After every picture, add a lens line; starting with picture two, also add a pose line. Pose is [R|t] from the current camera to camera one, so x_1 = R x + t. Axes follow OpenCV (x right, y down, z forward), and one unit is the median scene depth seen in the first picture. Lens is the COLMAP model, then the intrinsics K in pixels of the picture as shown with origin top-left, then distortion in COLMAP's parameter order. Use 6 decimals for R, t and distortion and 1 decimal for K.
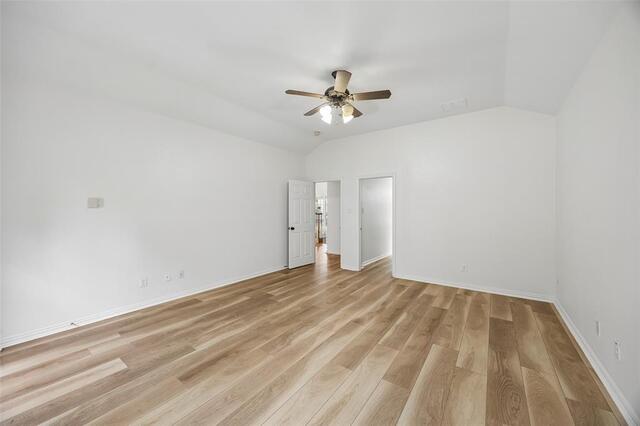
lens RADIAL K [[247.2, 0, 319.9], [0, 247.2, 211.6], [0, 0, 1]] dist [-0.001133, -0.000004]
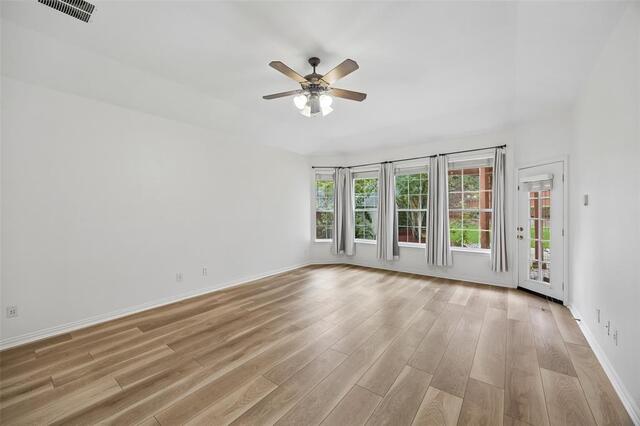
lens RADIAL K [[247.2, 0, 320.1], [0, 247.2, 212.0], [0, 0, 1]] dist [-0.001133, -0.000004]
pose [[-0.999198, 0.013682, 0.037632, 0.015629], [0.014223, 0.999799, 0.014148, -0.013449], [-0.037431, 0.014672, -0.999191, 1.942307]]
